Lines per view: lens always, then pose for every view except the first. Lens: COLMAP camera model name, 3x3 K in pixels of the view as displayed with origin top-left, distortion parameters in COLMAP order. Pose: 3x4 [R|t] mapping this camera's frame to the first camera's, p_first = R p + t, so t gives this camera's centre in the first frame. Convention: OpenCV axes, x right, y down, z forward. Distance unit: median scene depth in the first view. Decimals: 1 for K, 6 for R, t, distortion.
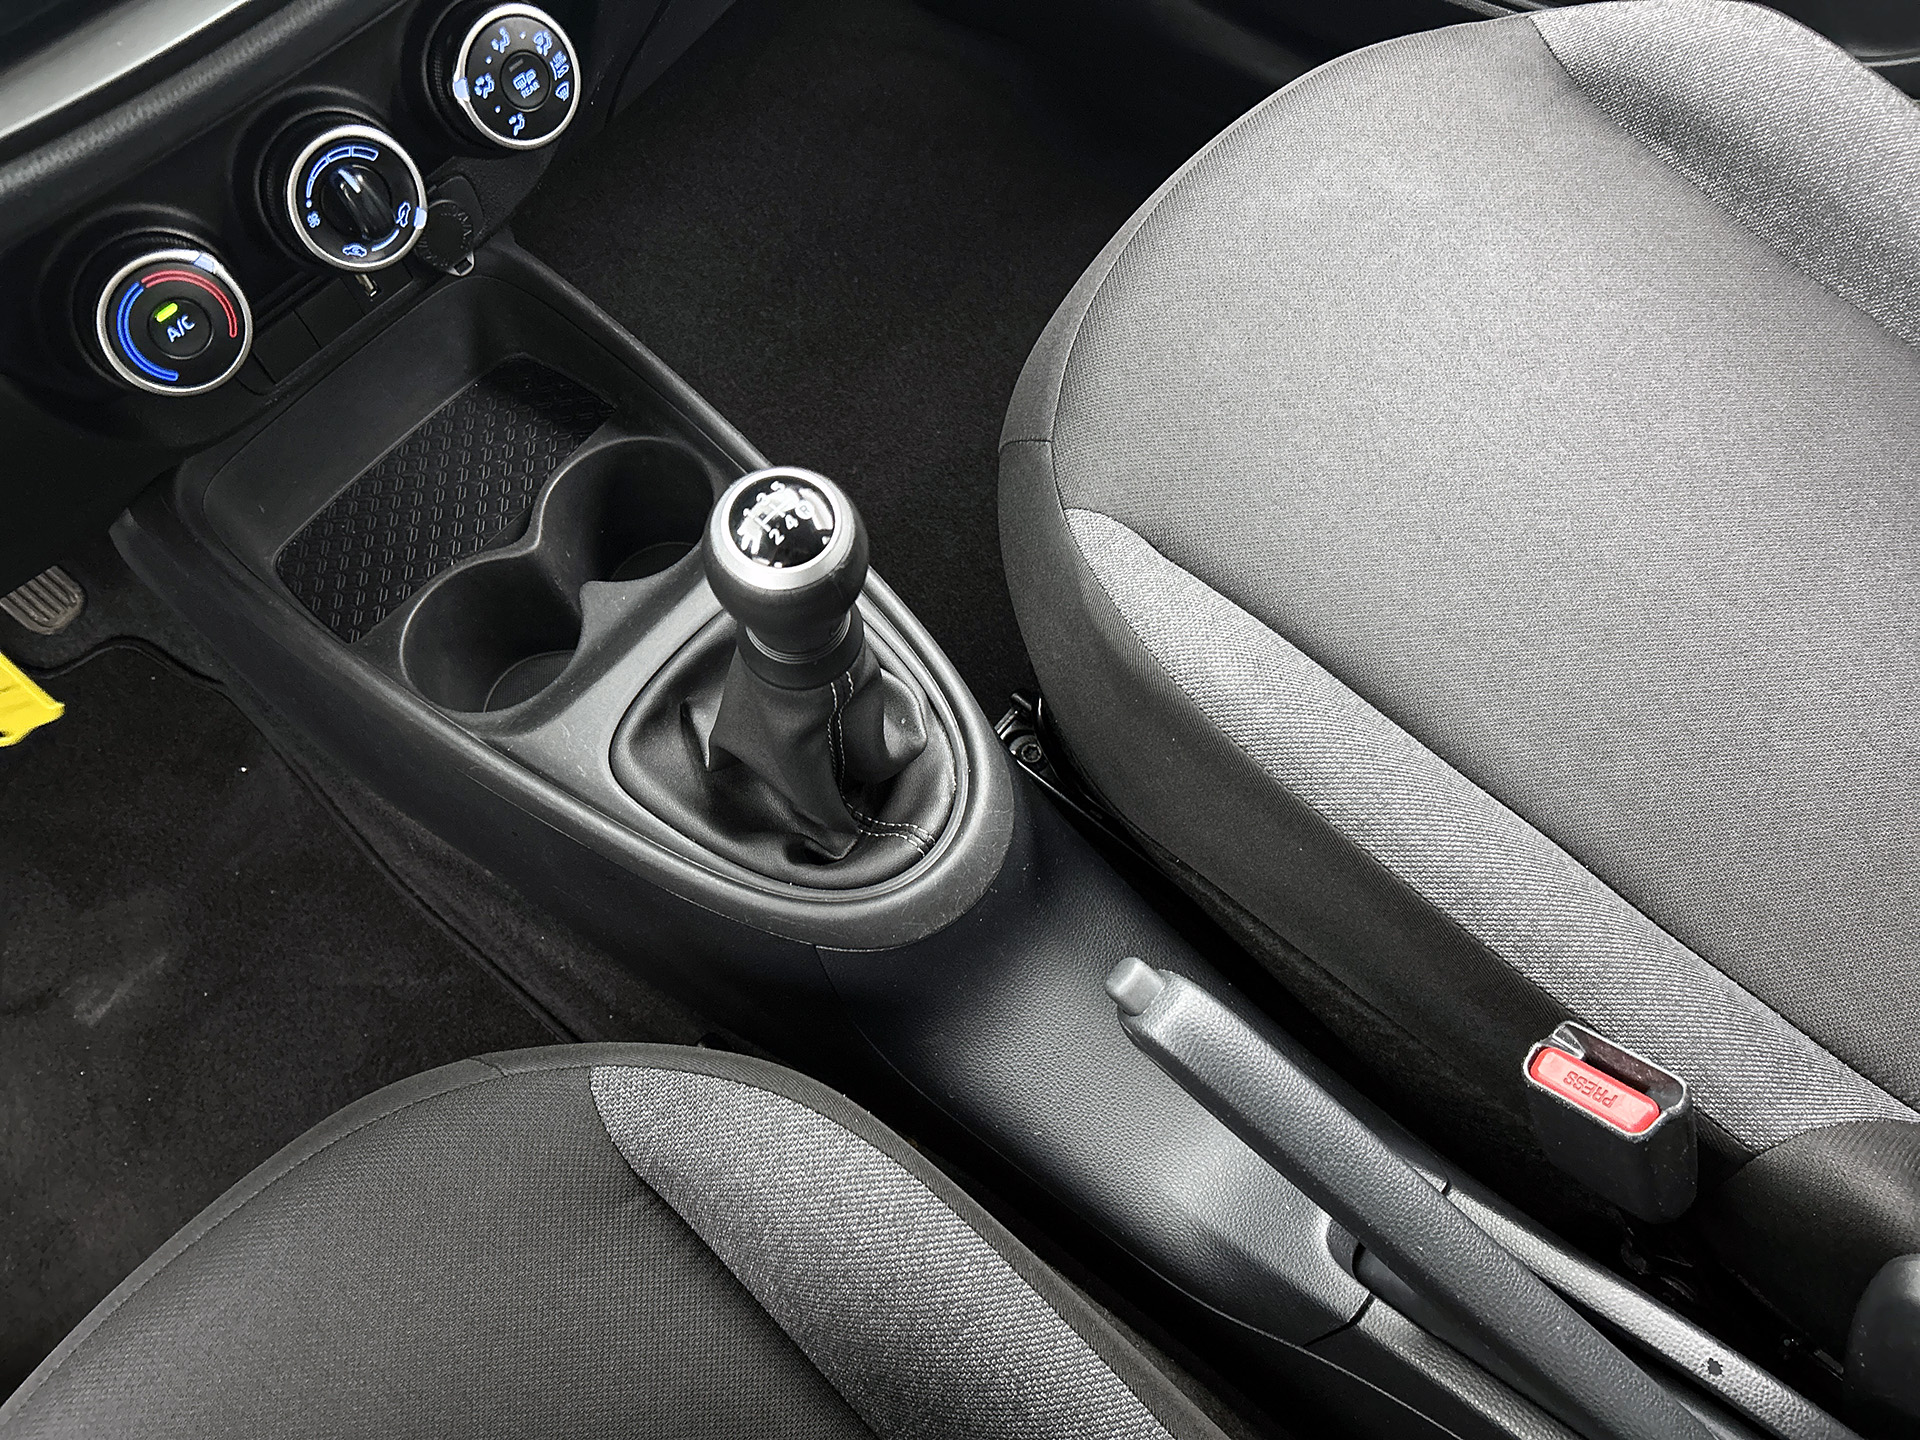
lens RADIAL K [[1488.0, 0, 969.4], [0, 1488.0, 696.3], [0, 0, 1]] dist [0.042758, -0.050848]
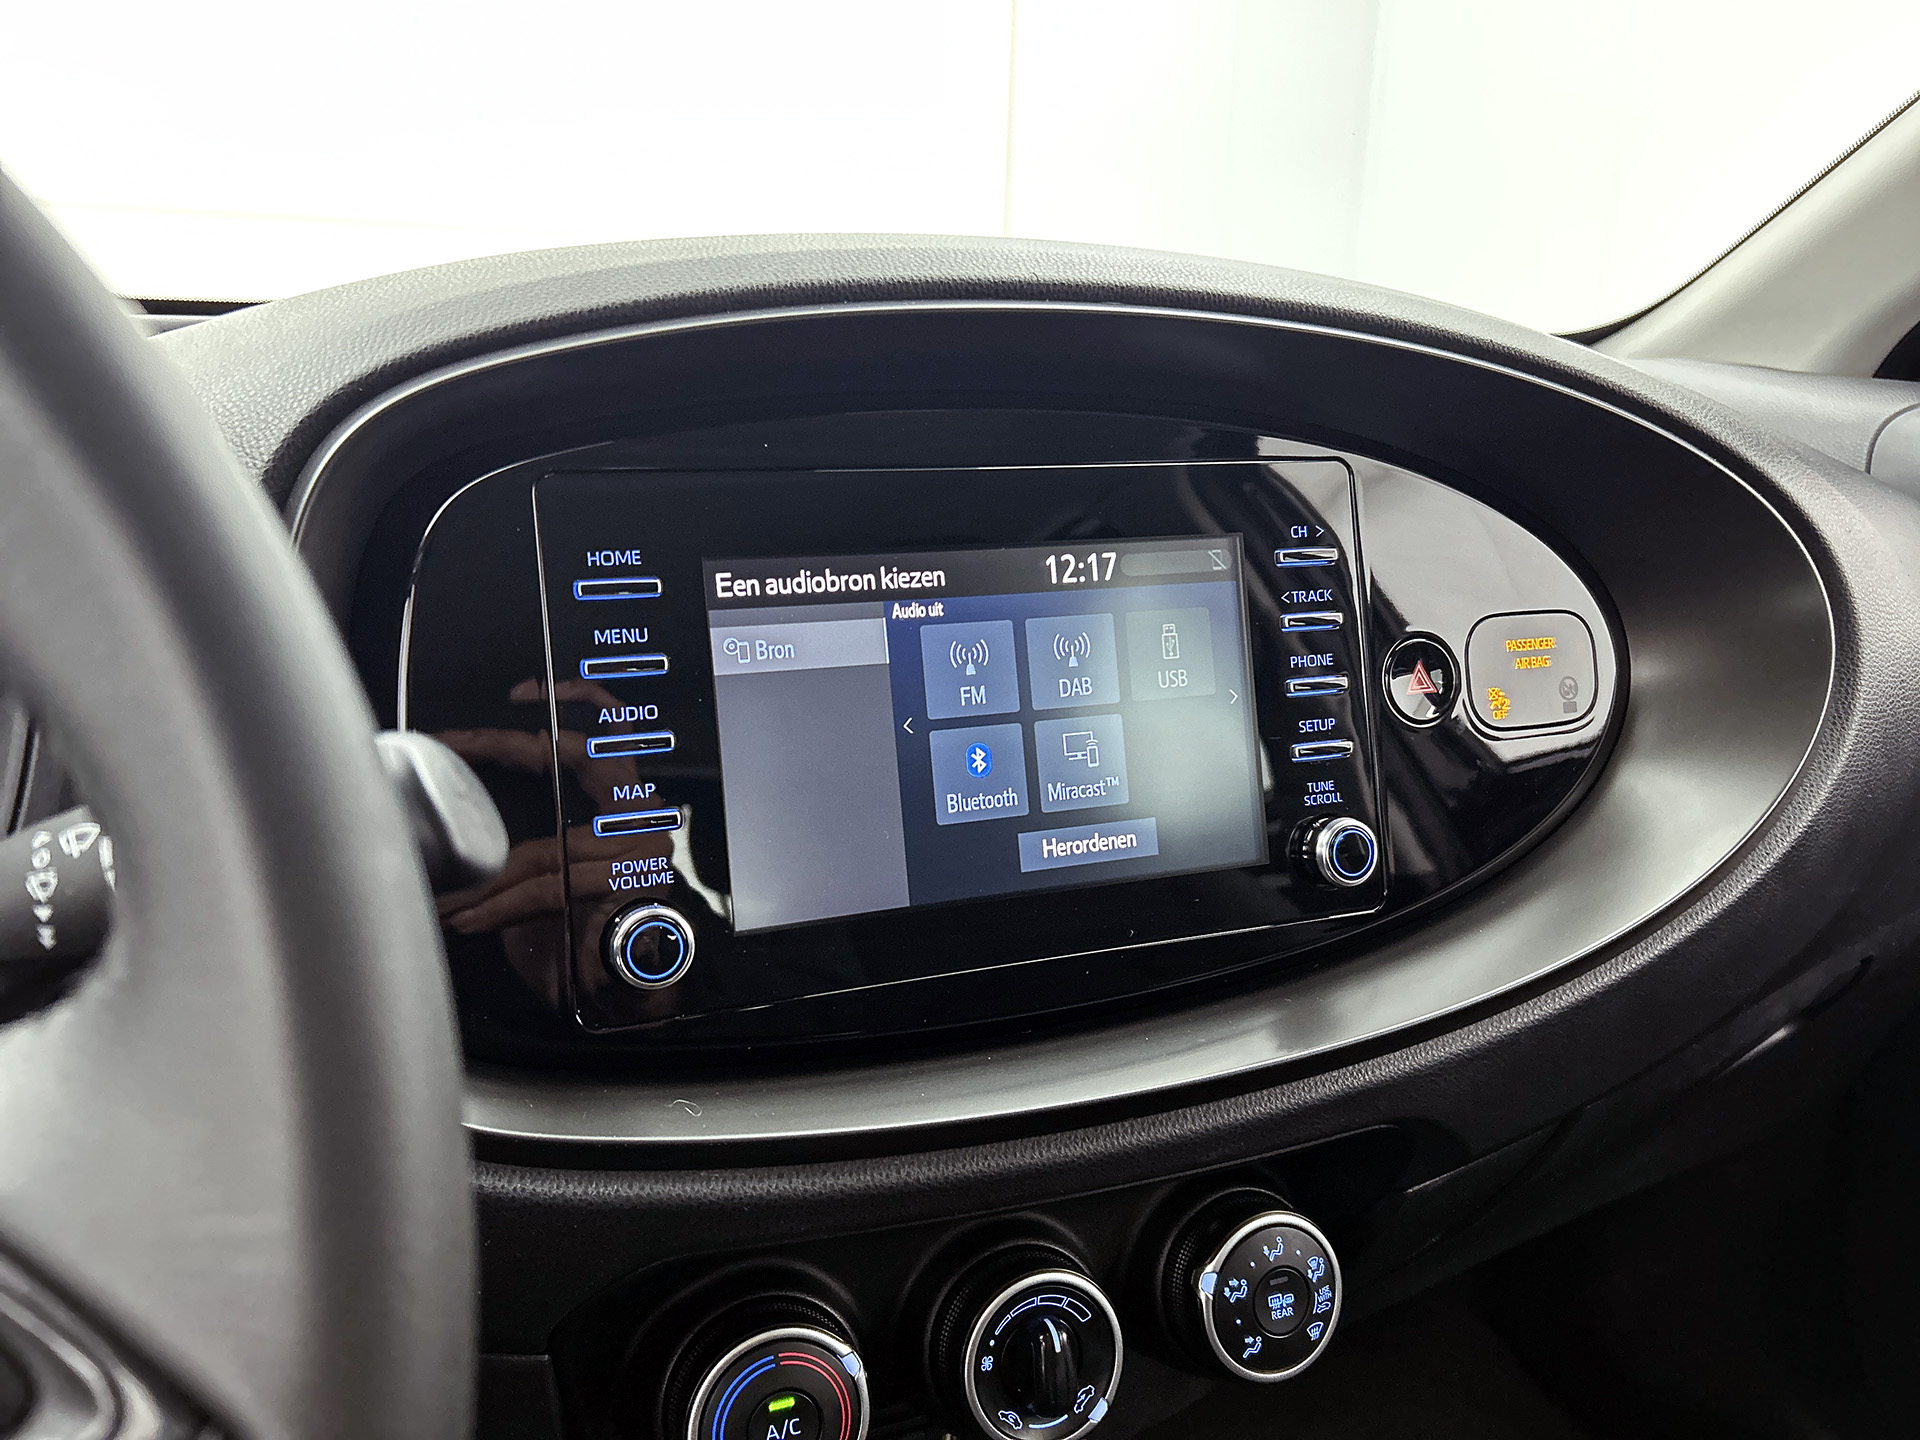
lens RADIAL K [[1488.0, 0, 963.7], [0, 1488.0, 717.3], [0, 0, 1]] dist [0.042758, -0.050848]
pose [[0.903573, 0.228136, -0.362643, -0.231614], [-0.419006, 0.647146, -0.636895, -0.031045], [0.089385, 0.727431, 0.680334, 0.211955]]
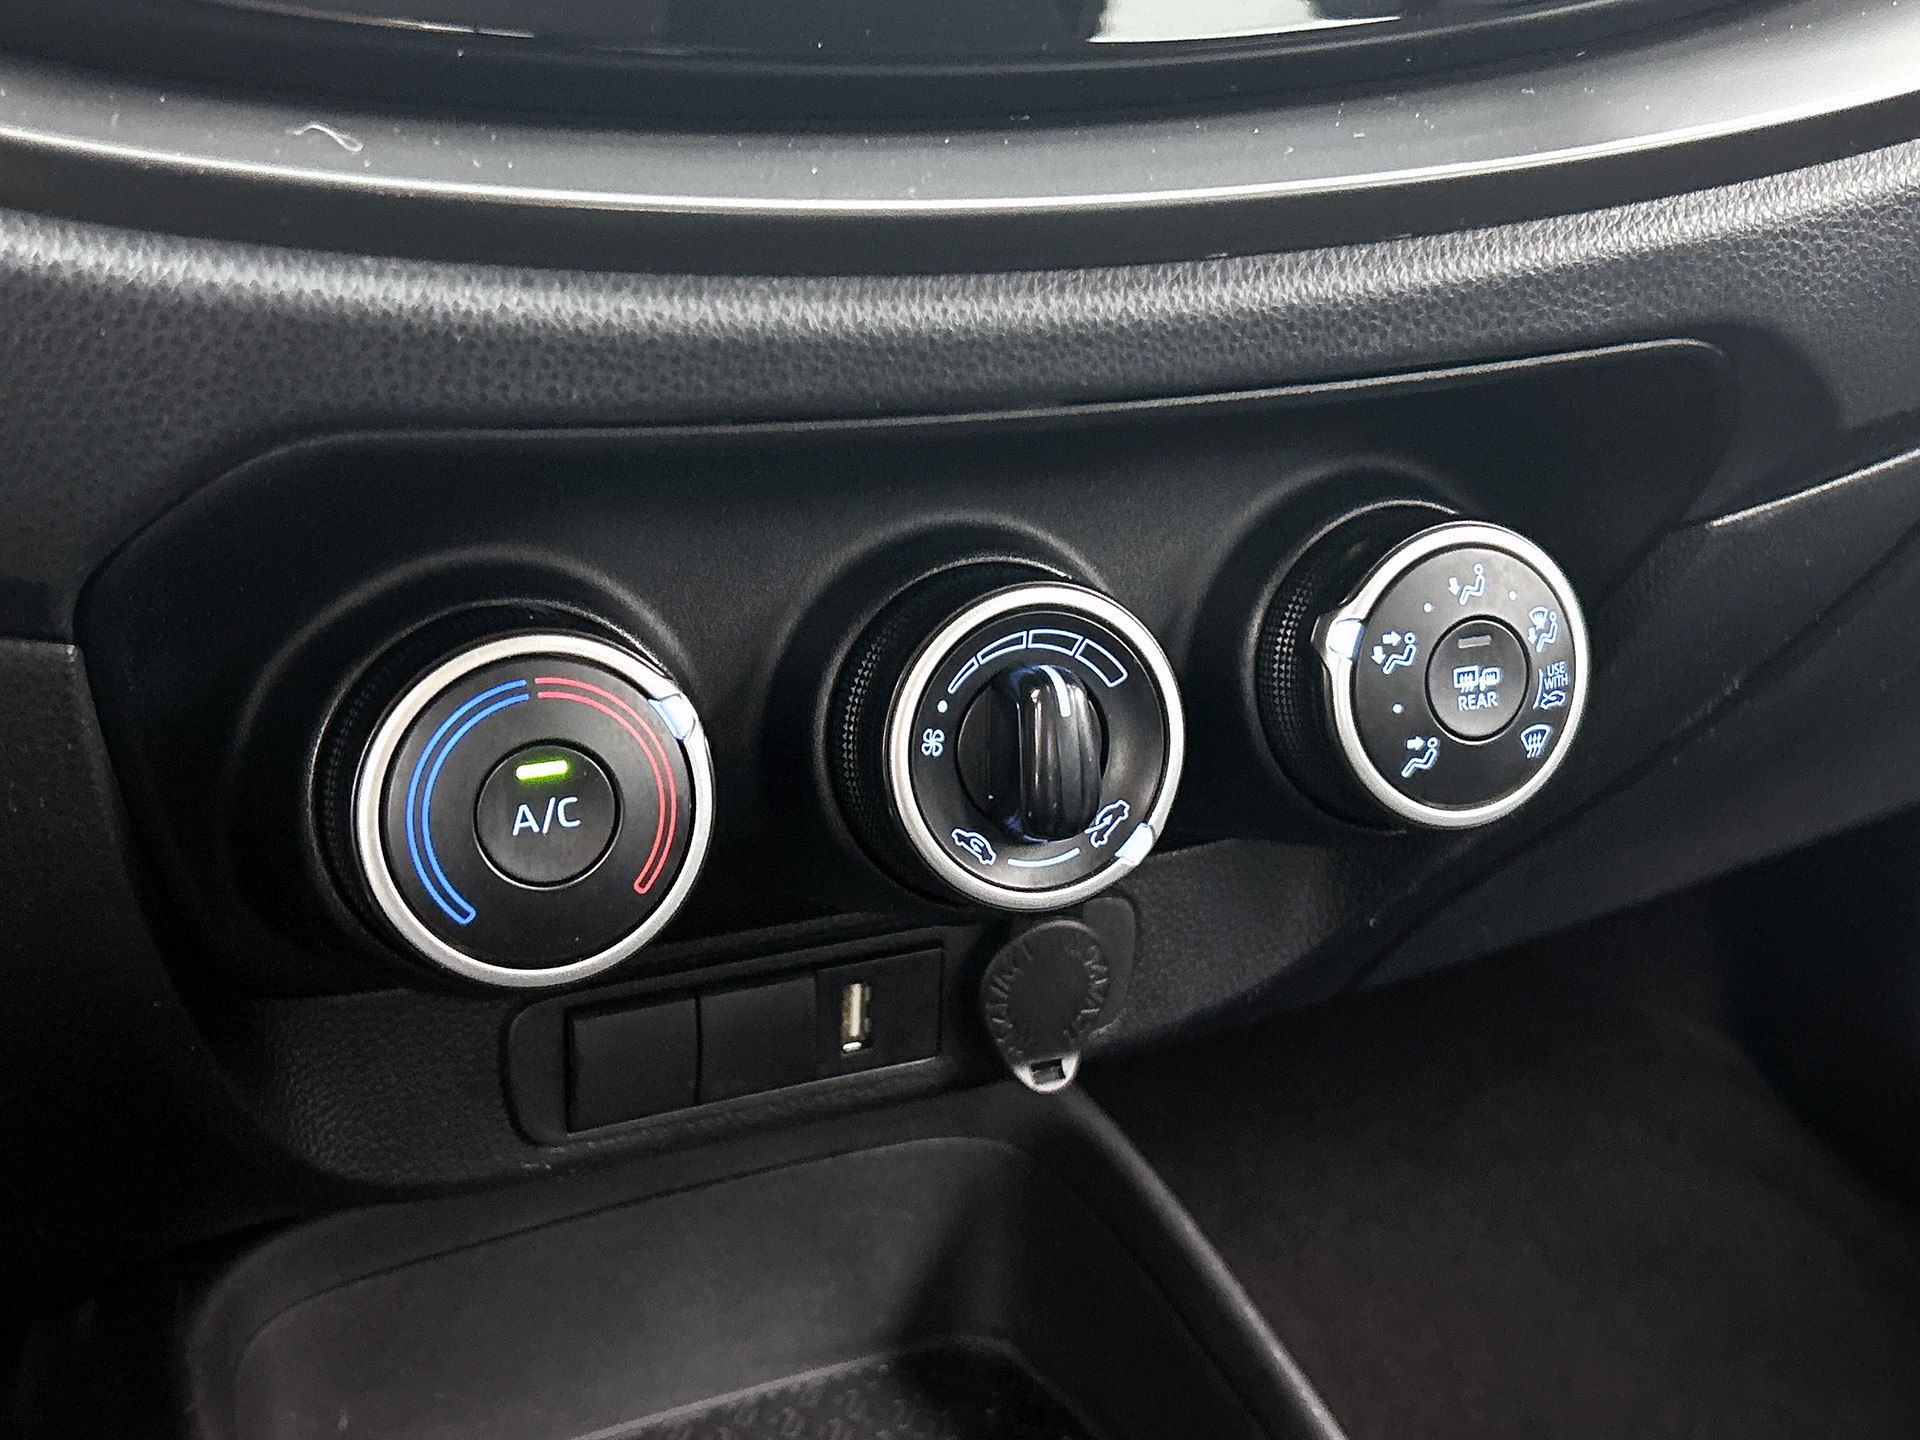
lens RADIAL K [[2424.3, 0, 940.5], [0, 2424.3, 703.4], [0, 0, 1]] dist [0.088693, 0.000000]
pose [[0.910208, 0.295703, -0.289968, -0.232720], [-0.409762, 0.744660, -0.526855, 0.027933], [0.060135, 0.598365, 0.798964, 0.435892]]
